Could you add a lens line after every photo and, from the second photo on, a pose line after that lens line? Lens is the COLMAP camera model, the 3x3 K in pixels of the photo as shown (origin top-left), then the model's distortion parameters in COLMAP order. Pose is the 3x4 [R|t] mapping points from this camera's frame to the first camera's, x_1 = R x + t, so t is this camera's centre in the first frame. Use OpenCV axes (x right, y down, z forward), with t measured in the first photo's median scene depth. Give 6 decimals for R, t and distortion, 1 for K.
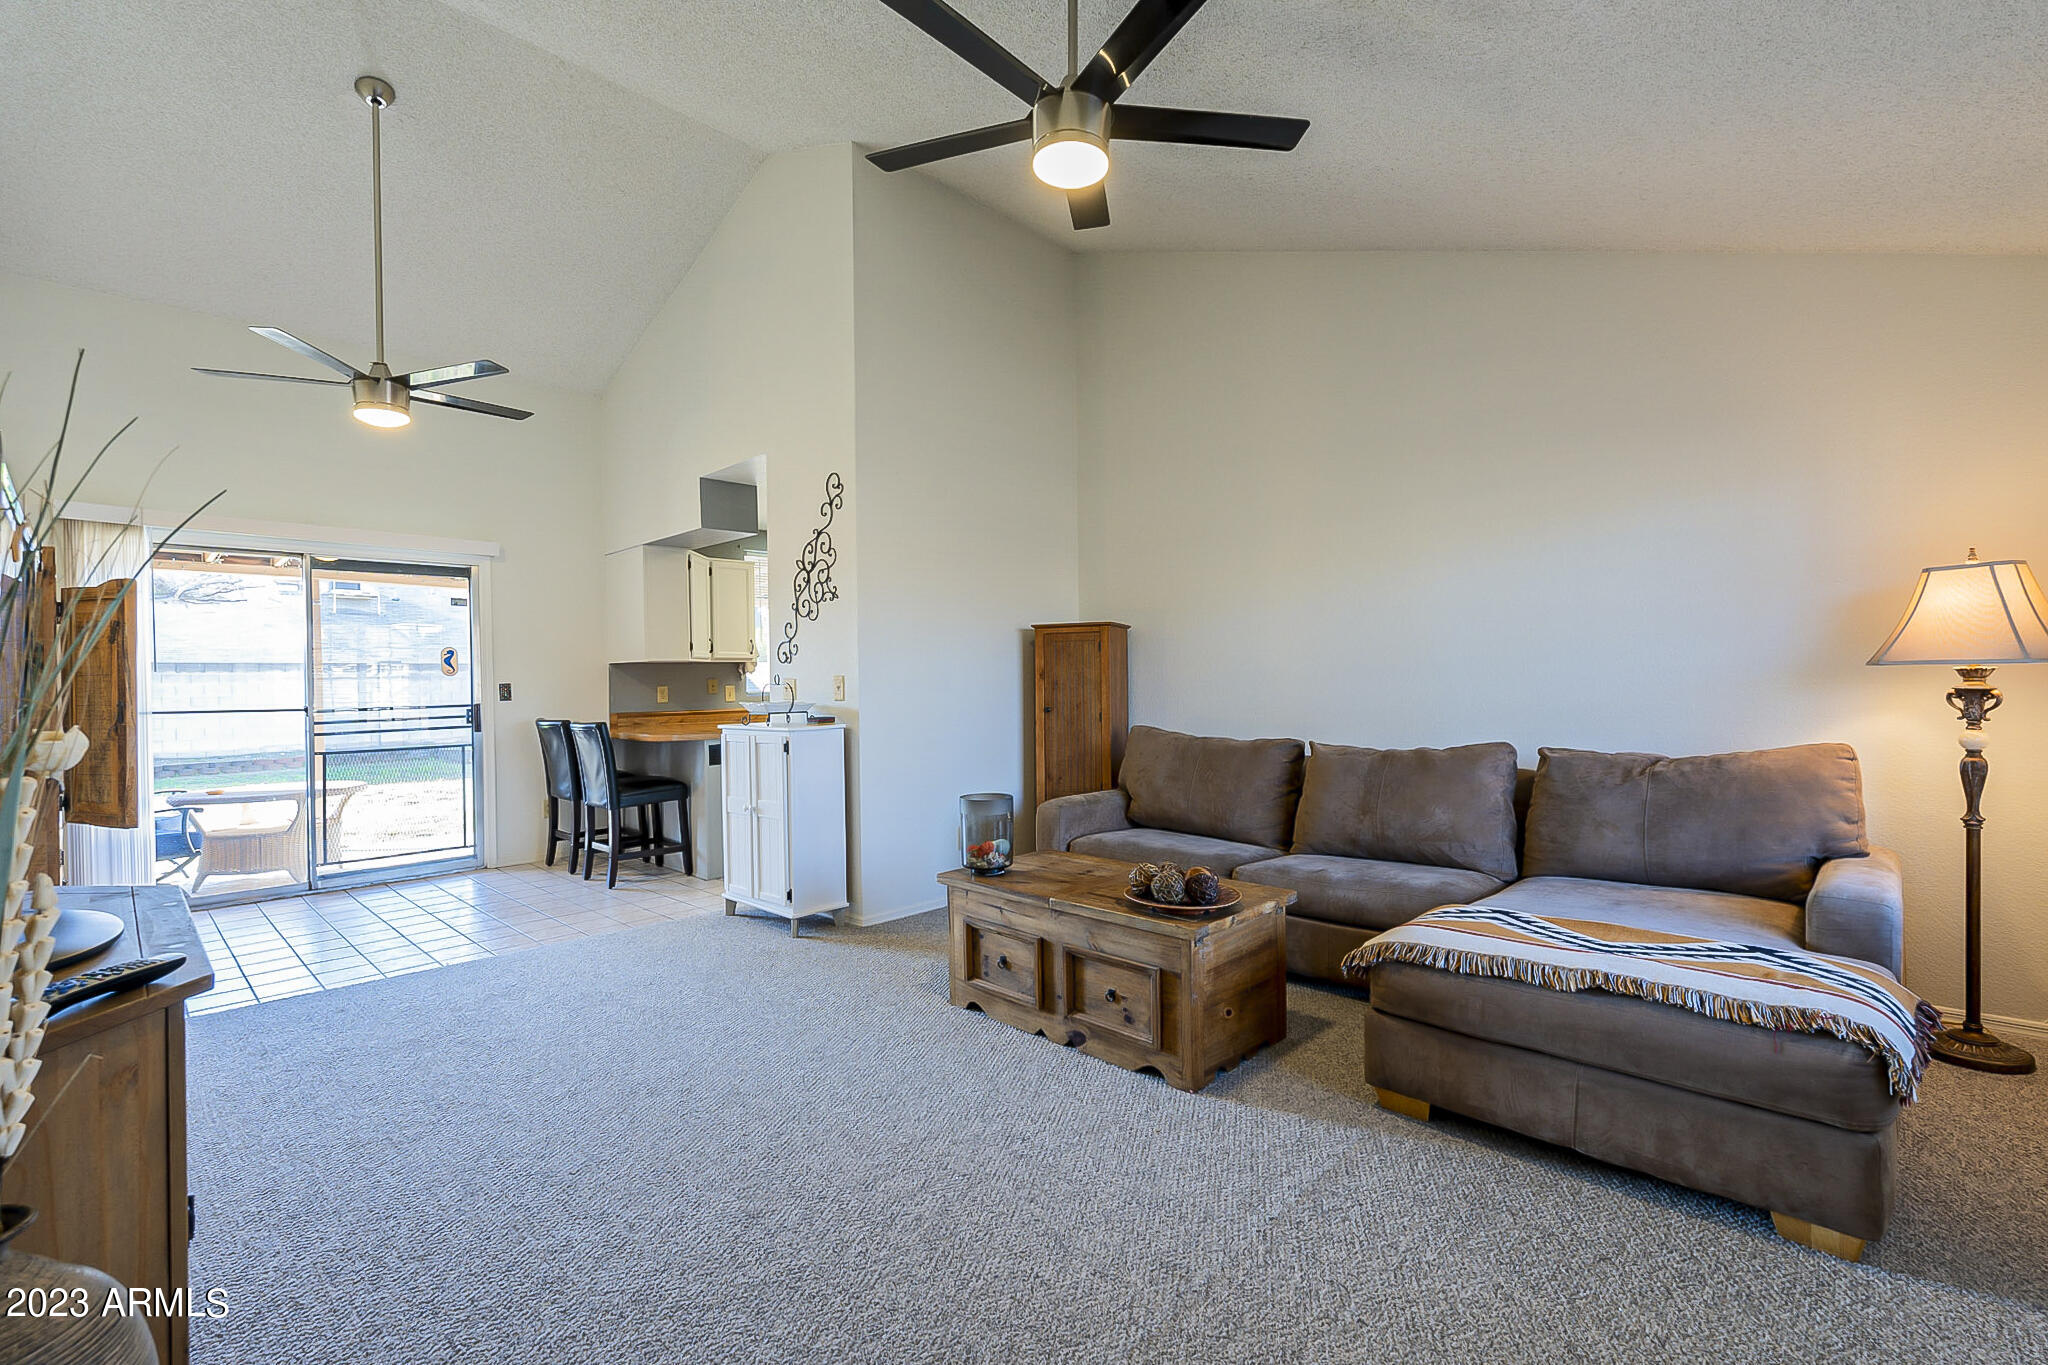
lens RADIAL K [[905.4, 0, 1026.0], [0, 905.4, 683.9], [0, 0, 1]] dist [-0.007104, 0.001817]
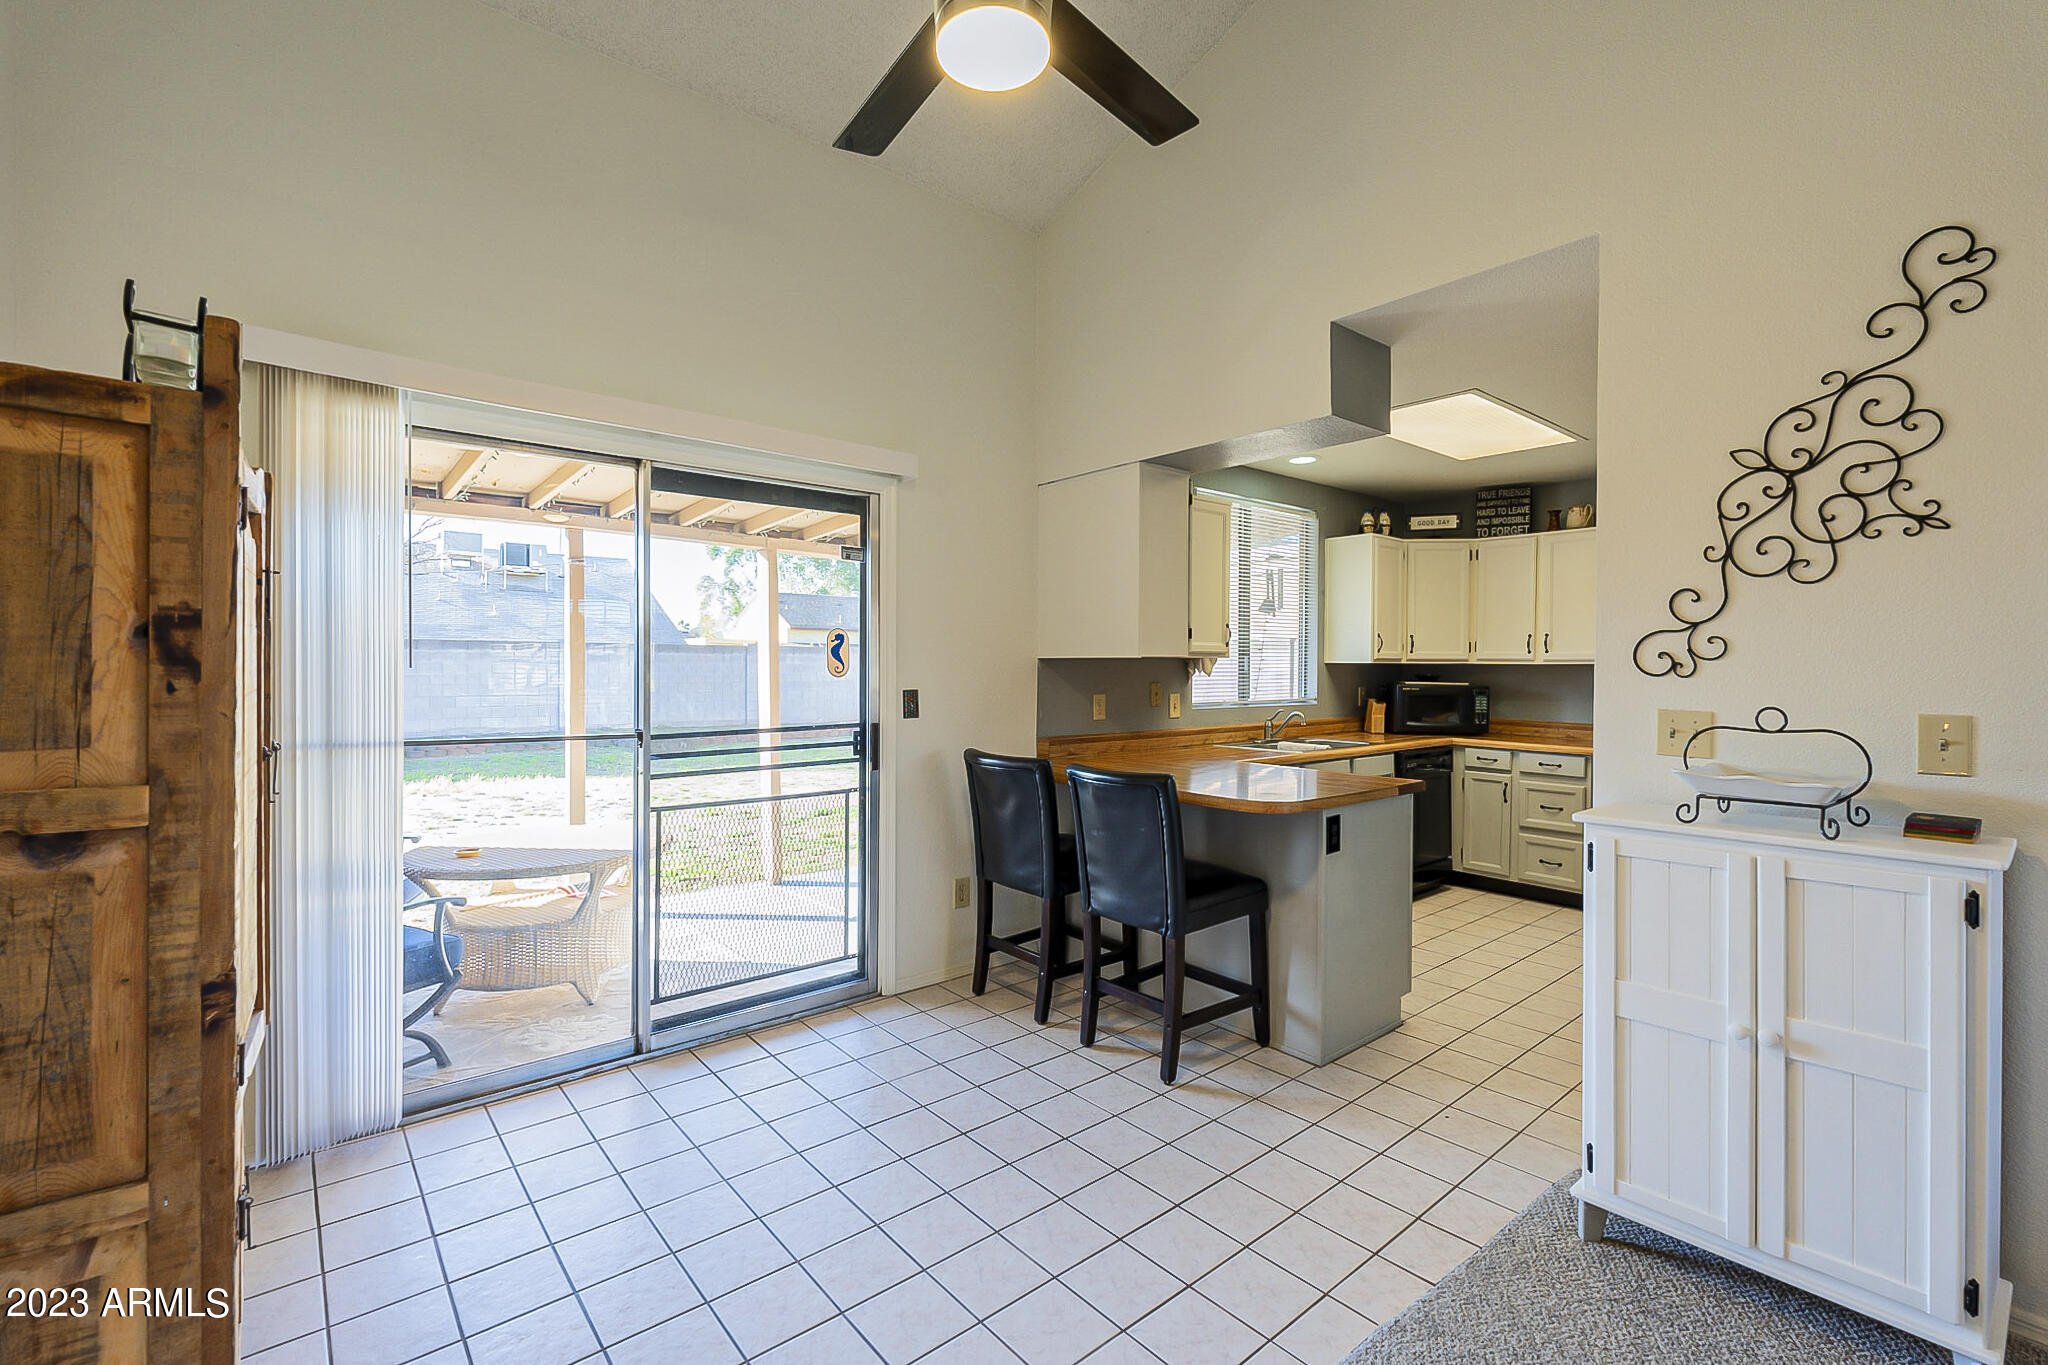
lens RADIAL K [[905.4, 0, 1020.3], [0, 905.4, 673.1], [0, 0, 1]] dist [-0.007104, 0.001817]
pose [[0.993622, 0.022178, -0.110560, -0.564115], [-0.021994, 0.999754, 0.002888, -0.019417], [0.110597, -0.000438, 0.993865, 0.522862]]
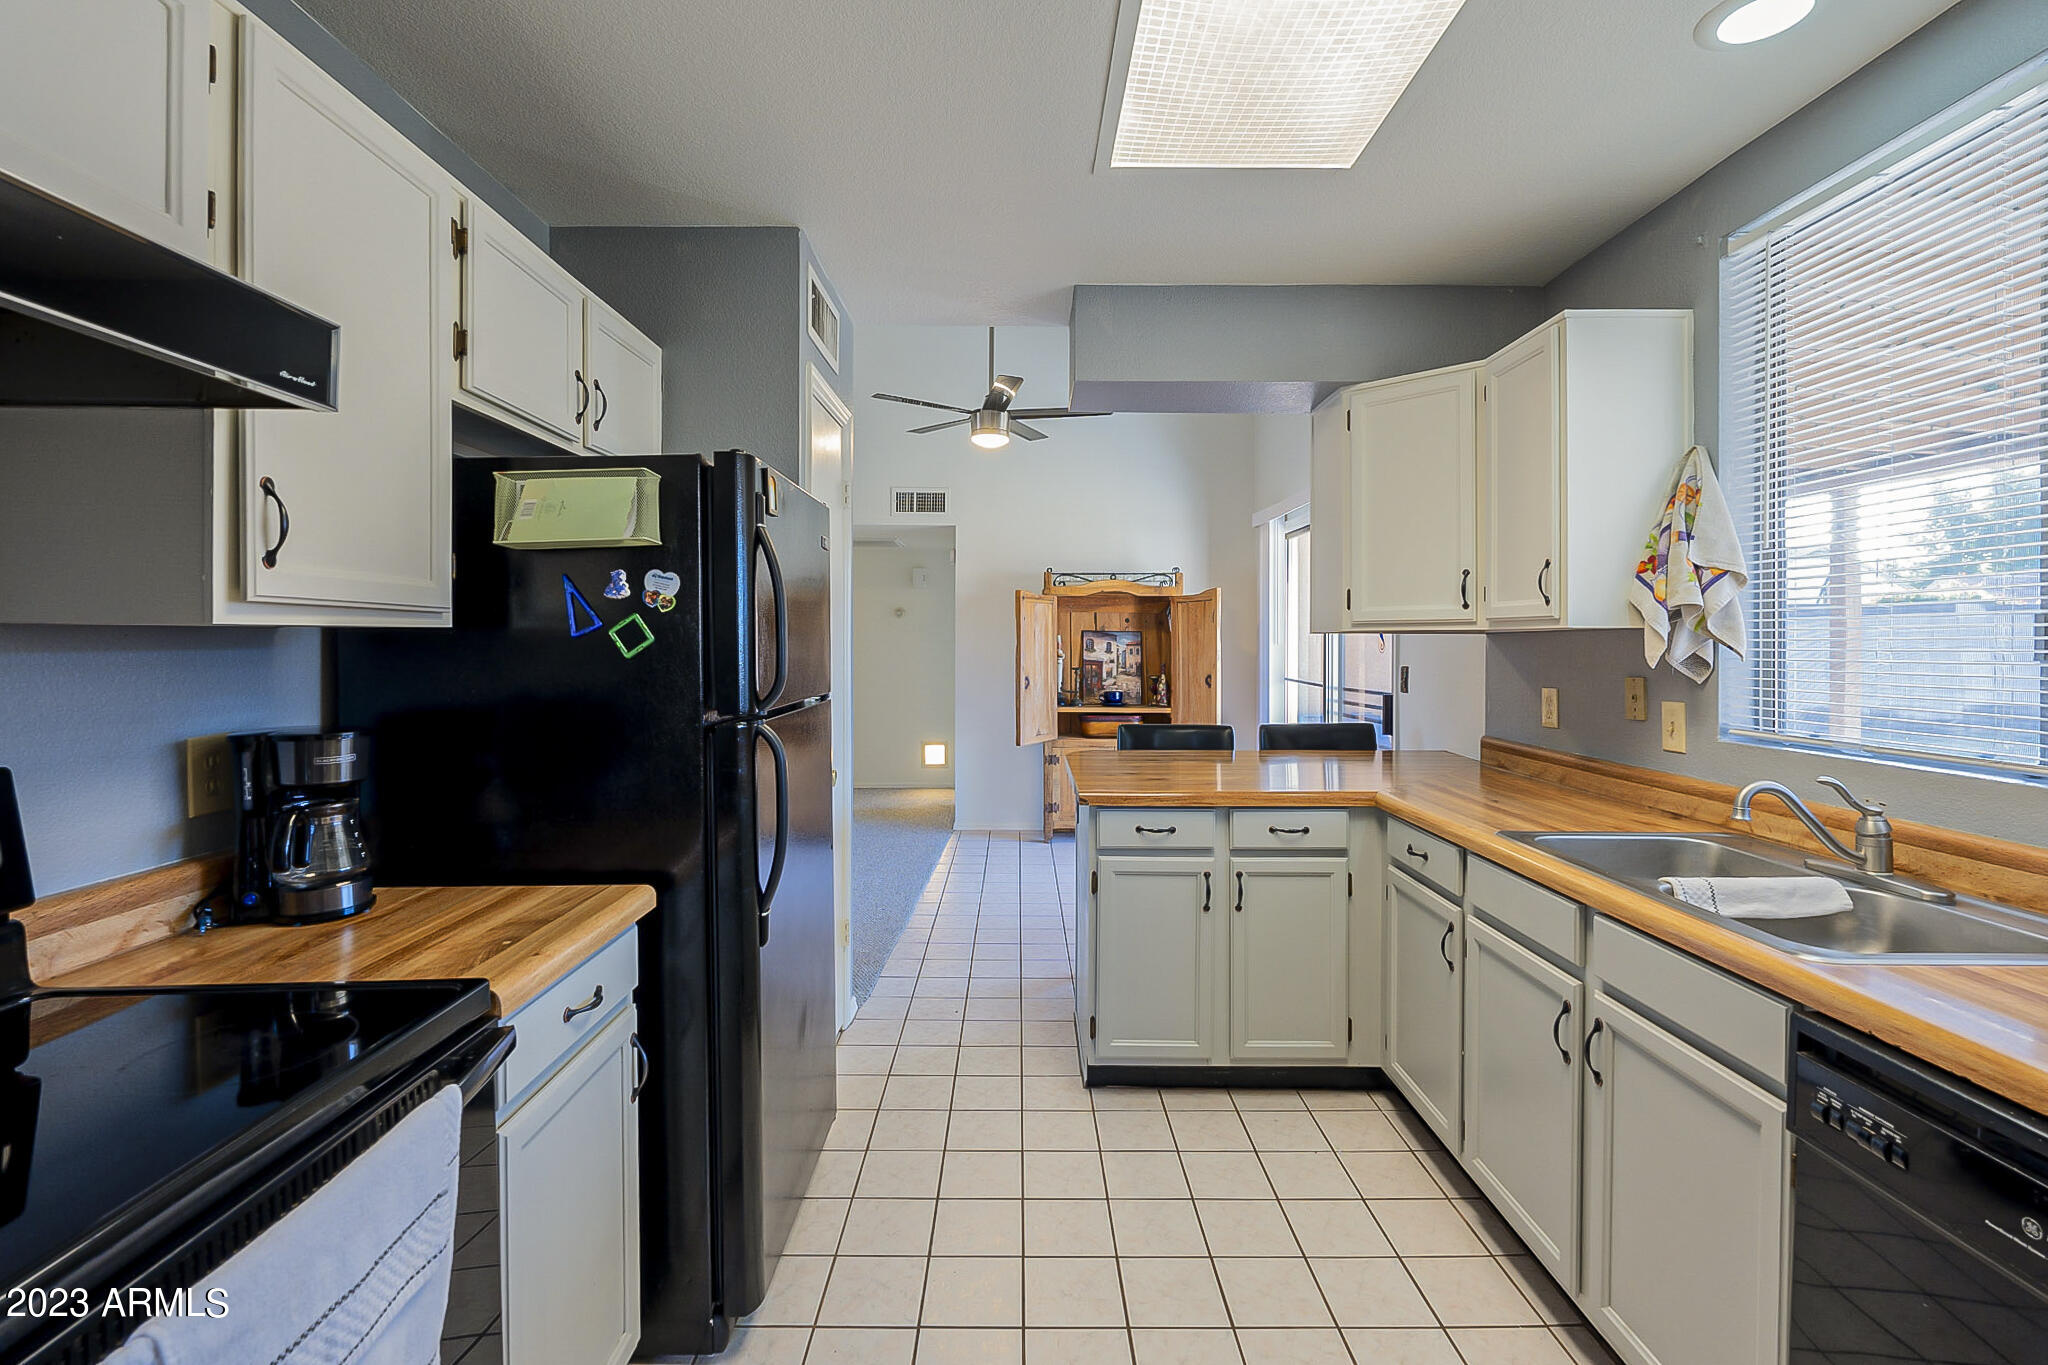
lens RADIAL K [[905.4, 0, 1011.6], [0, 905.4, 644.6], [0, 0, 1]] dist [-0.007104, 0.001817]
pose [[-0.731633, 0.018454, -0.681449, 0.083422], [0.005101, 0.999754, 0.021596, -0.039942], [0.681680, 0.012324, -0.731547, 1.651425]]
